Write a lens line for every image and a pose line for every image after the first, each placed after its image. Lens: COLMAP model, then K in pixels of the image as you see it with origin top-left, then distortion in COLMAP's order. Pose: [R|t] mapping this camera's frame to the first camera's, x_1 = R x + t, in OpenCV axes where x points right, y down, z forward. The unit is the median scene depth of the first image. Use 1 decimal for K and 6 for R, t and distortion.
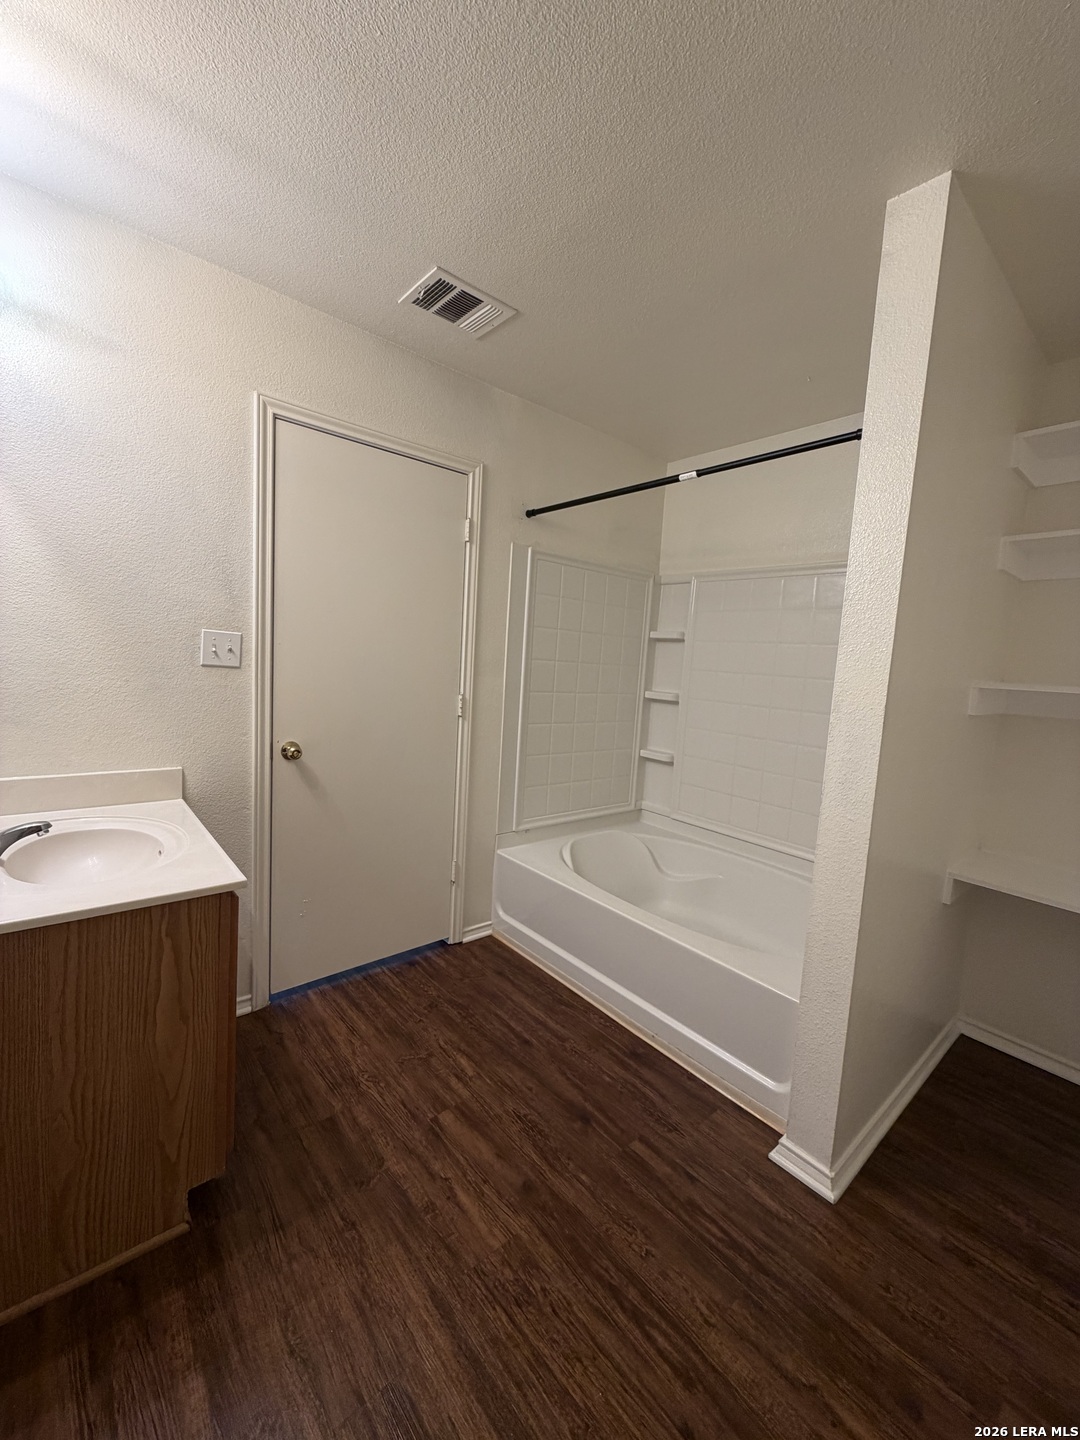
lens RADIAL K [[578.5, 0, 544.2], [0, 578.5, 719.3], [0, 0, 1]] dist [0.001806, 0.000278]
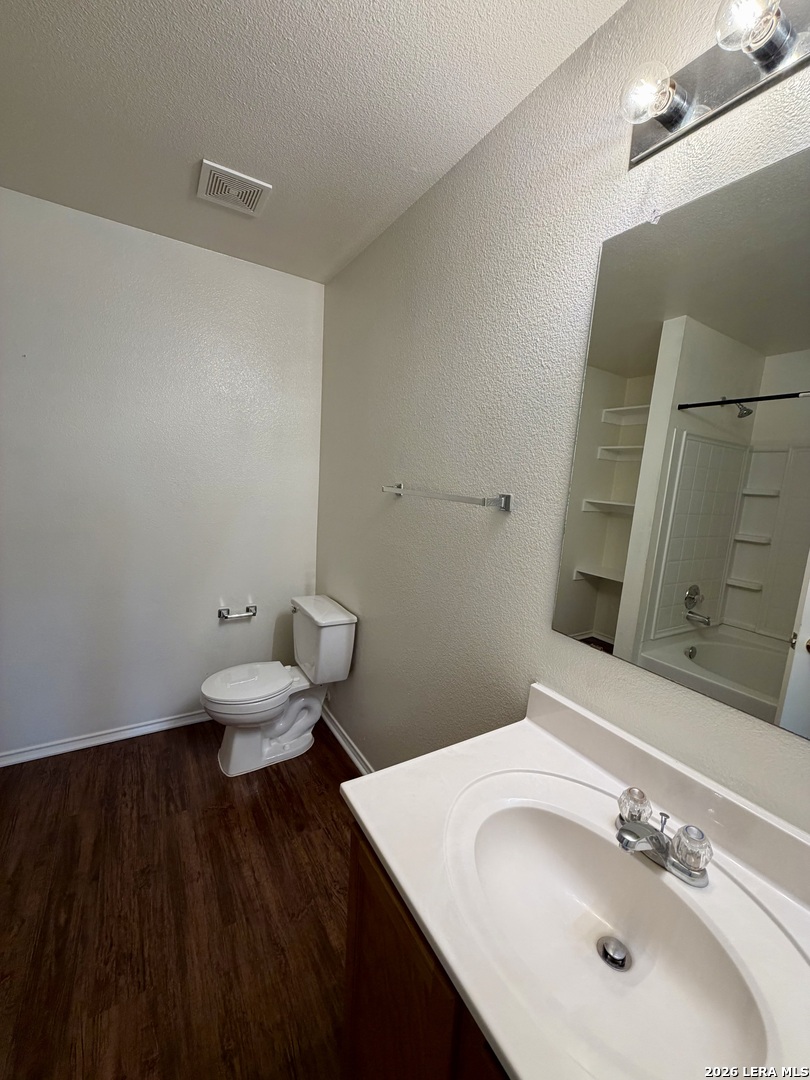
lens RADIAL K [[433.9, 0, 406.4], [0, 433.9, 540.1], [0, 0, 1]] dist [0.001806, 0.000278]
pose [[-0.979235, -0.142718, 0.143981, -0.710562], [-0.103059, 0.962045, 0.252684, -0.304691], [-0.174578, 0.232598, -0.956776, 1.661370]]
